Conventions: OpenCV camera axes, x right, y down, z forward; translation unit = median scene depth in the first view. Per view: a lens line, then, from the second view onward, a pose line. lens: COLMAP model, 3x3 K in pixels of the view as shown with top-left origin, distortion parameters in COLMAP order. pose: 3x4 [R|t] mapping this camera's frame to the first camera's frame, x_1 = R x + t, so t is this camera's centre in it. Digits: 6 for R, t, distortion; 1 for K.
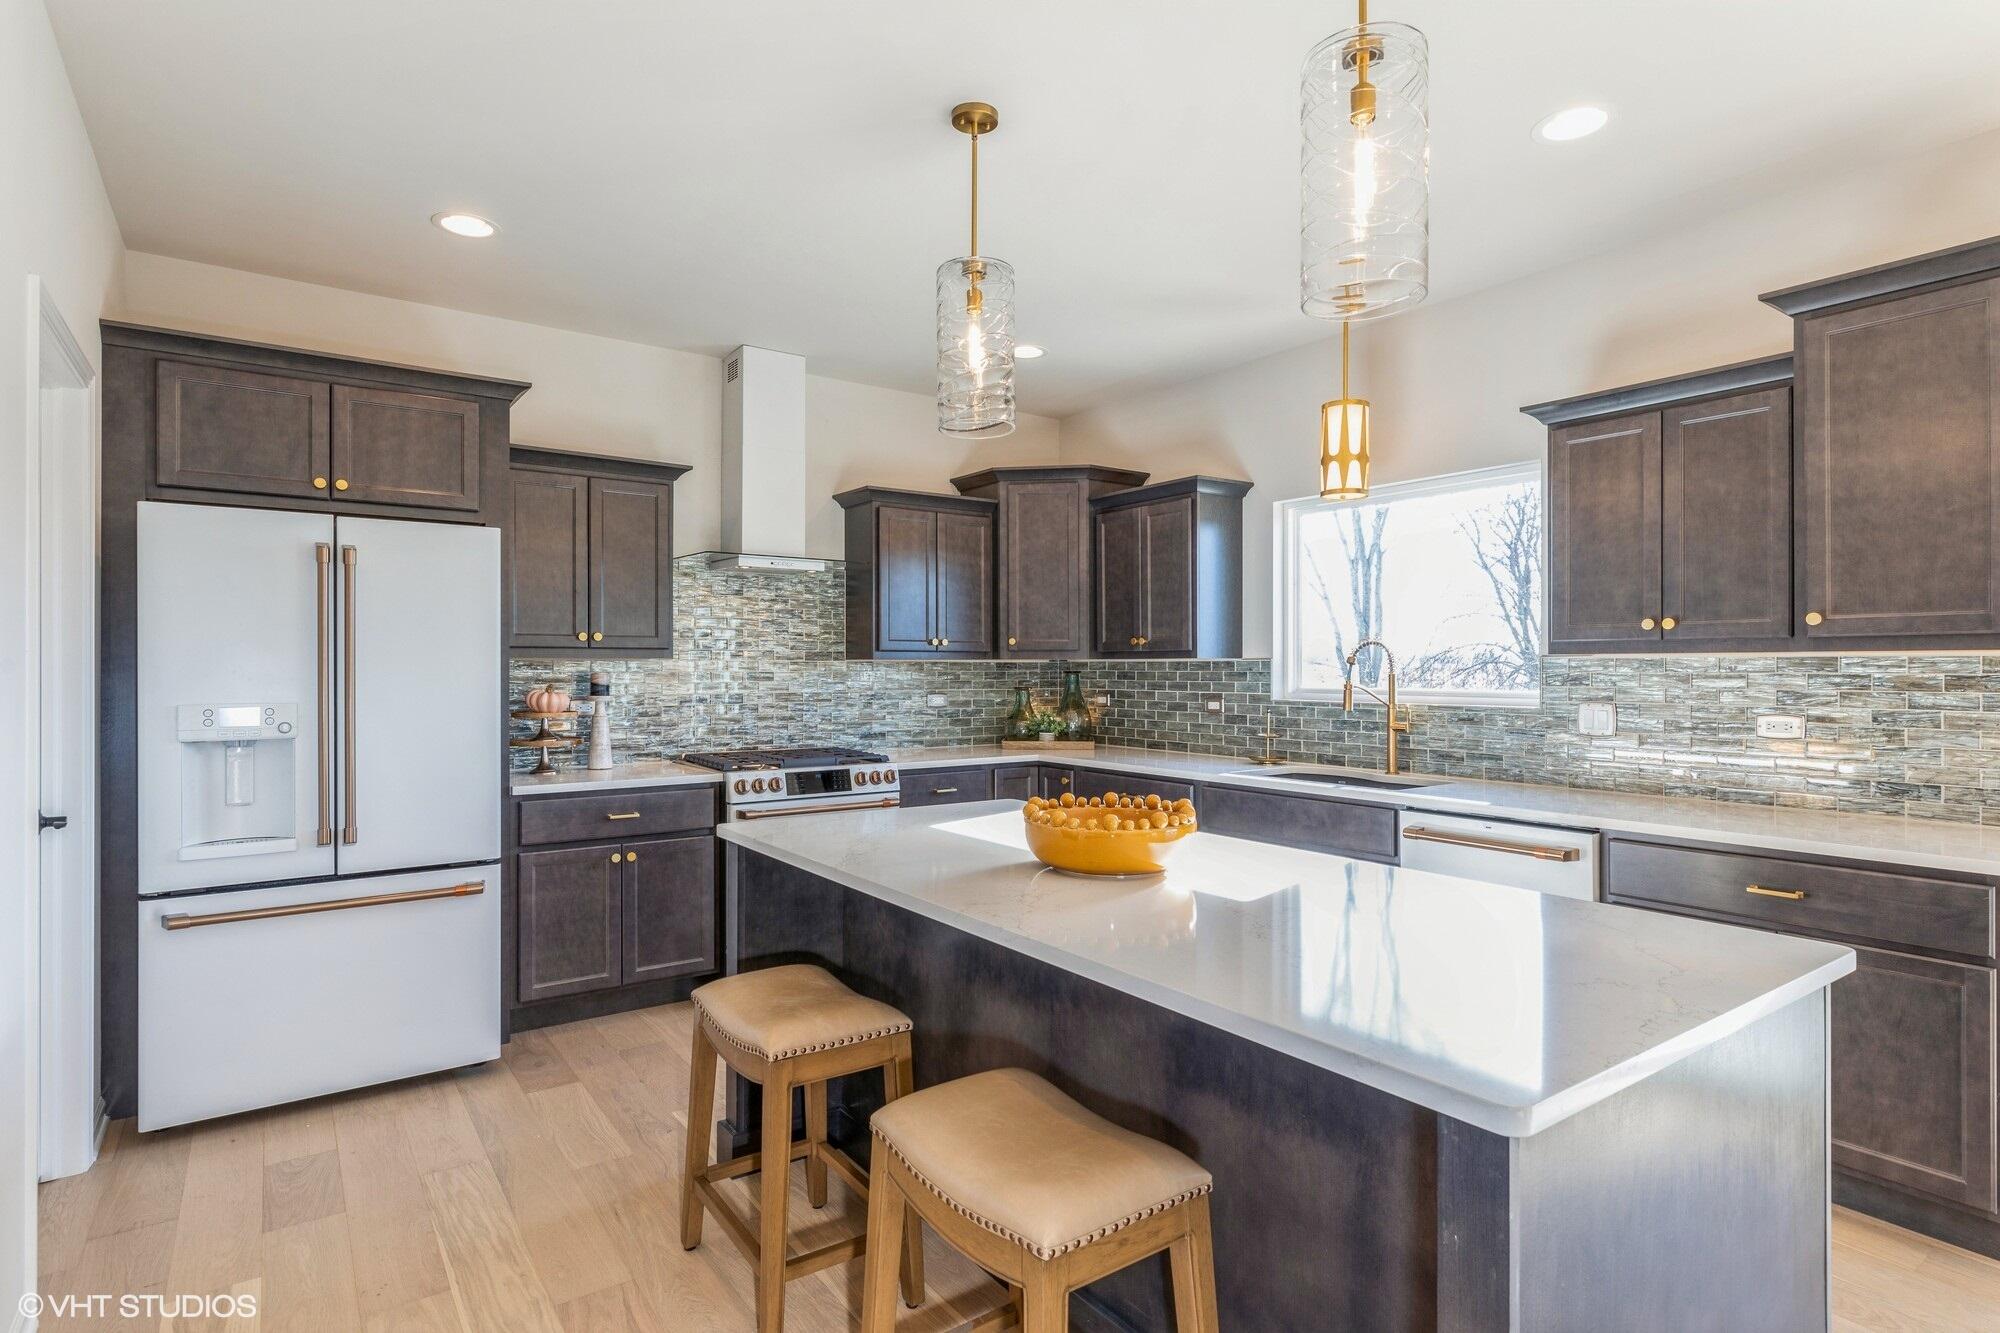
lens RADIAL K [[1020.2, 0, 1021.9], [0, 1020.2, 677.3], [0, 0, 1]] dist [-0.008397, -0.000878]
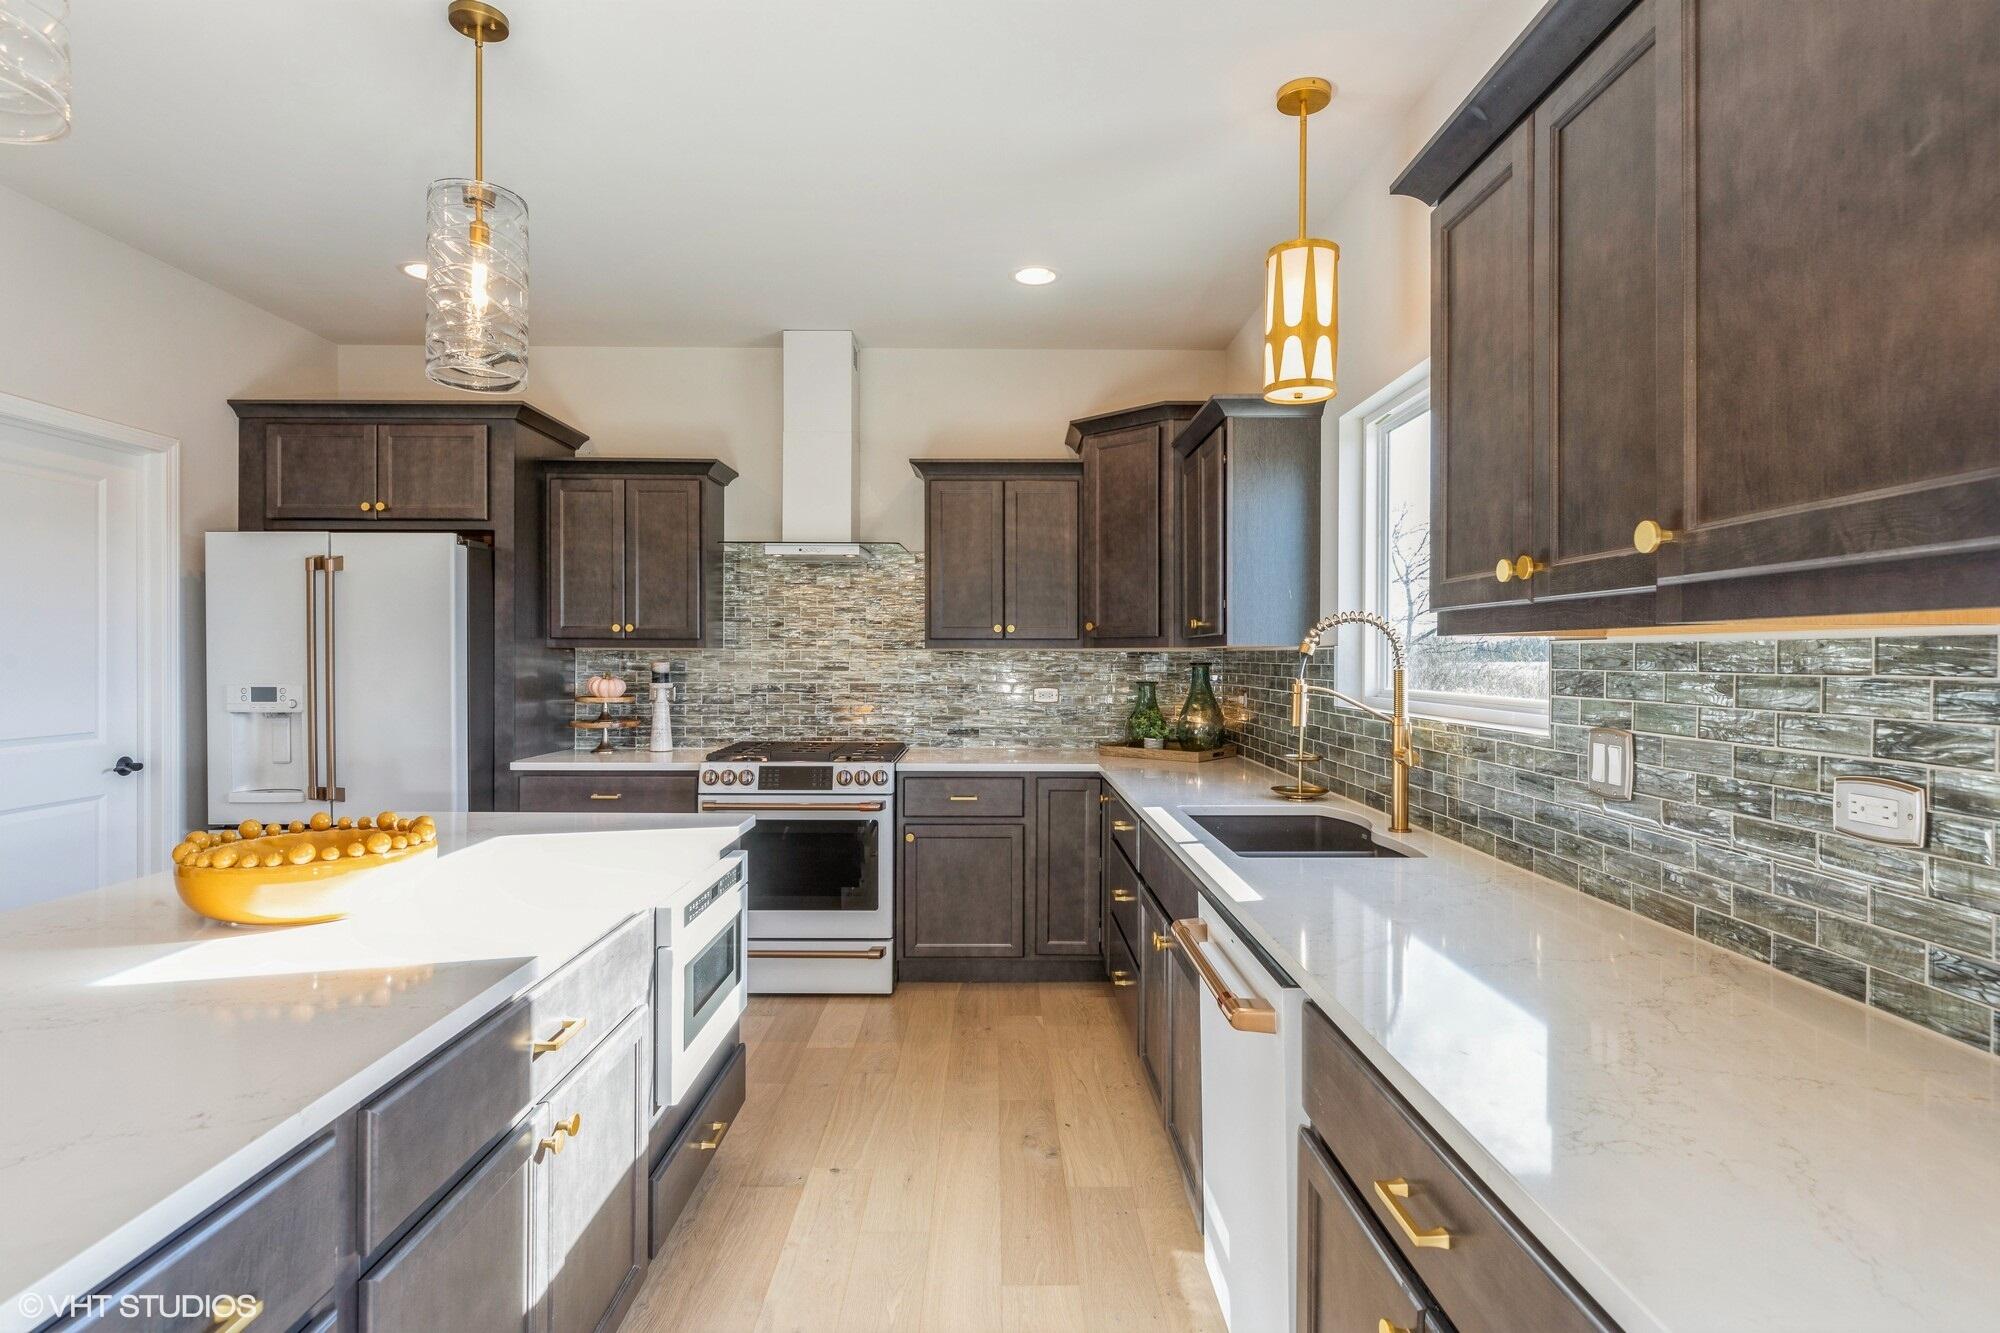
lens RADIAL K [[1020.2, 0, 997.9], [0, 1020.2, 677.8], [0, 0, 1]] dist [-0.008397, -0.000878]
pose [[0.812527, 0.014435, -0.582745, 0.604474], [-0.008210, 0.999878, 0.013320, -0.005614], [0.582866, -0.006038, 0.812546, 0.407415]]
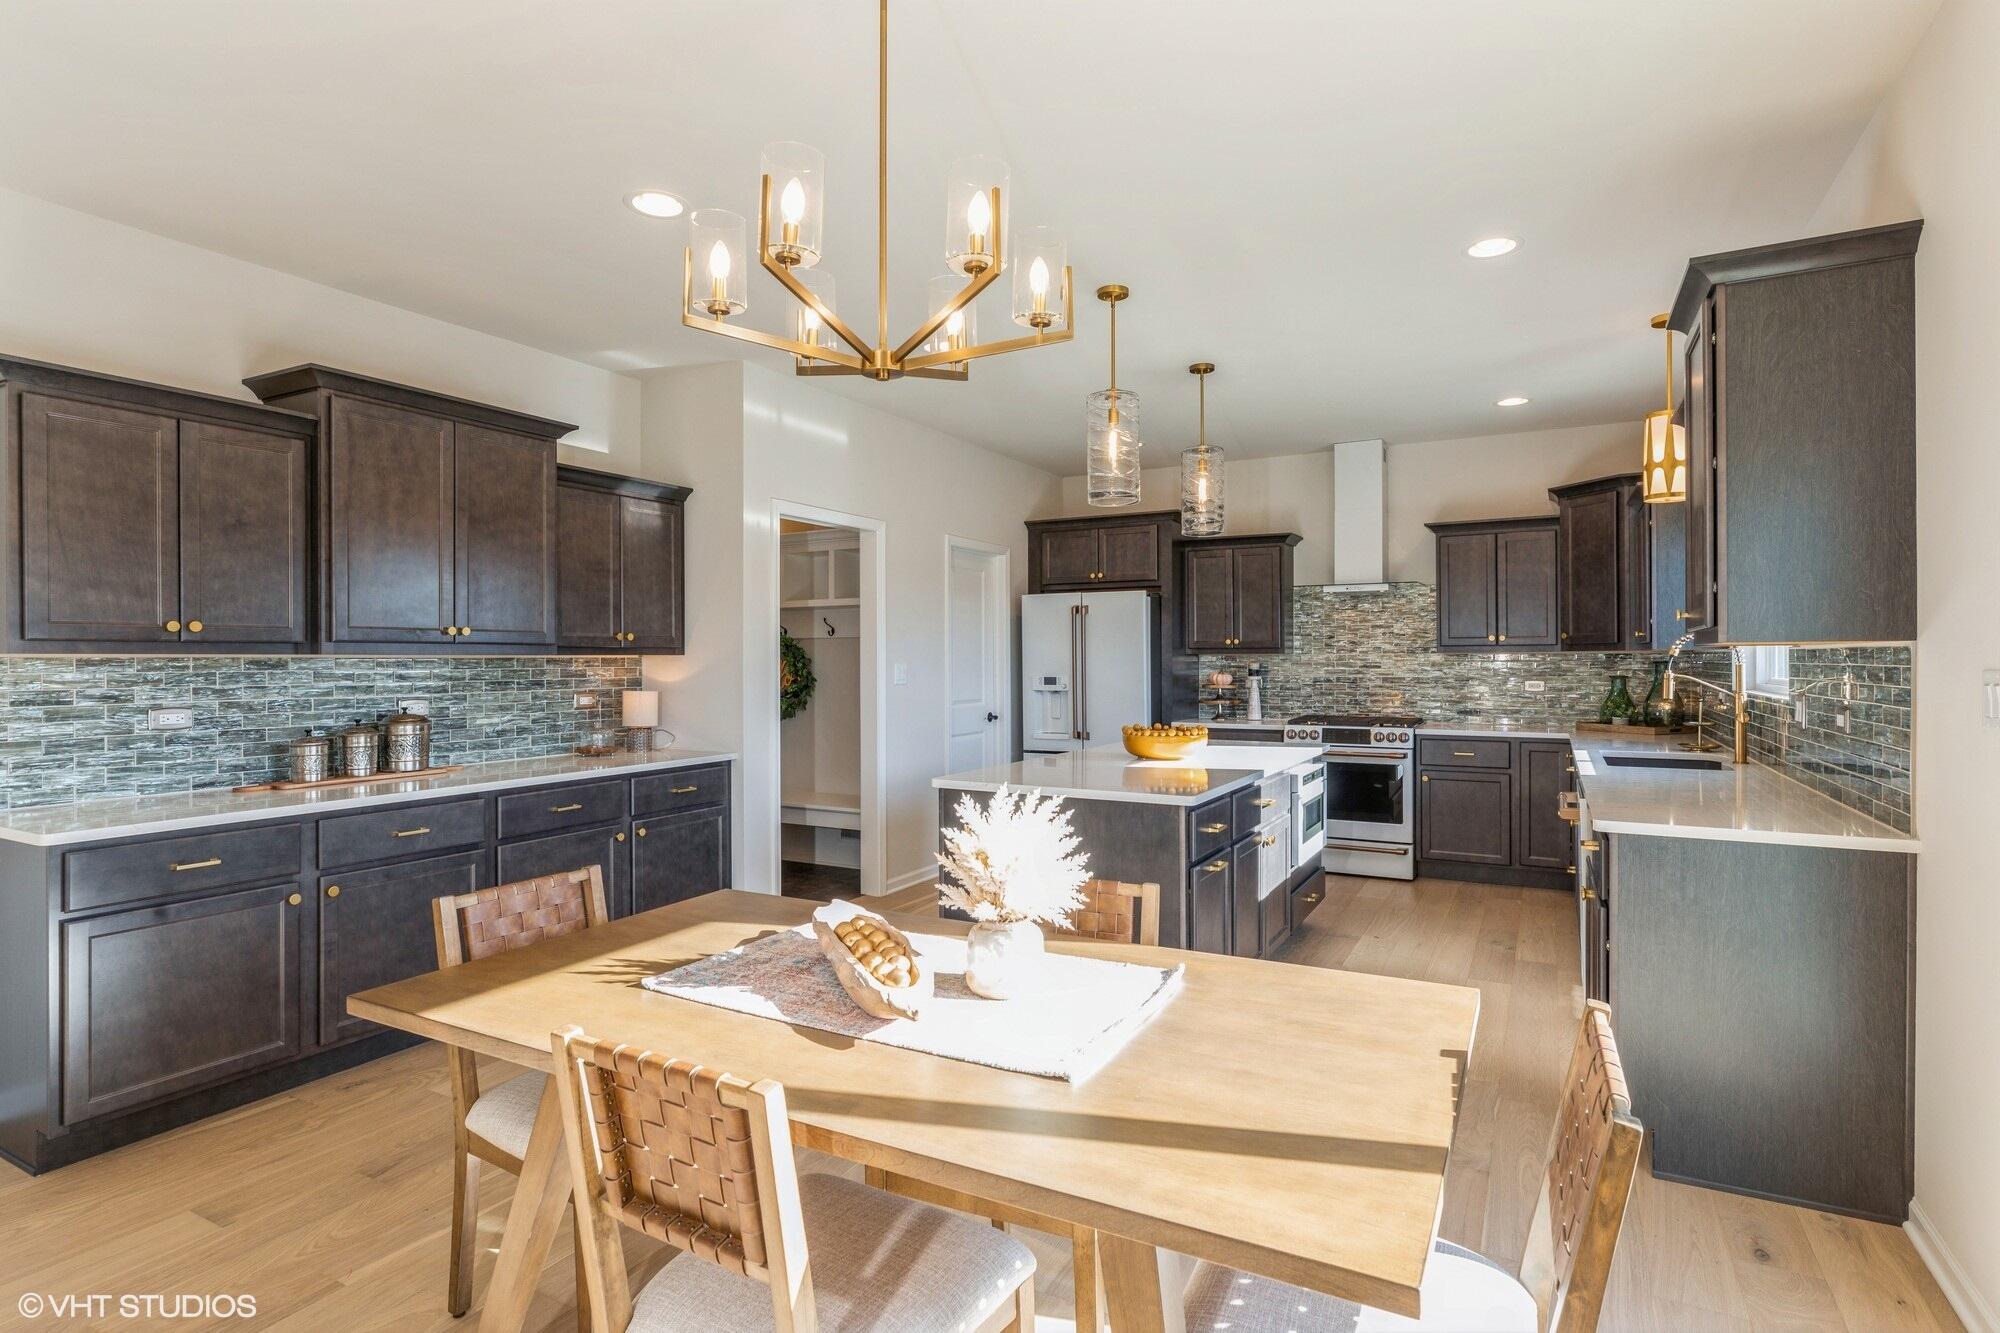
lens RADIAL K [[1020.2, 0, 994.6], [0, 1020.2, 657.9], [0, 0, 1]] dist [-0.008397, -0.000878]
pose [[0.430776, -0.003359, -0.902453, 1.103208], [-0.004239, 0.999975, -0.005745, -0.001008], [0.902449, 0.006300, 0.430751, -0.123259]]
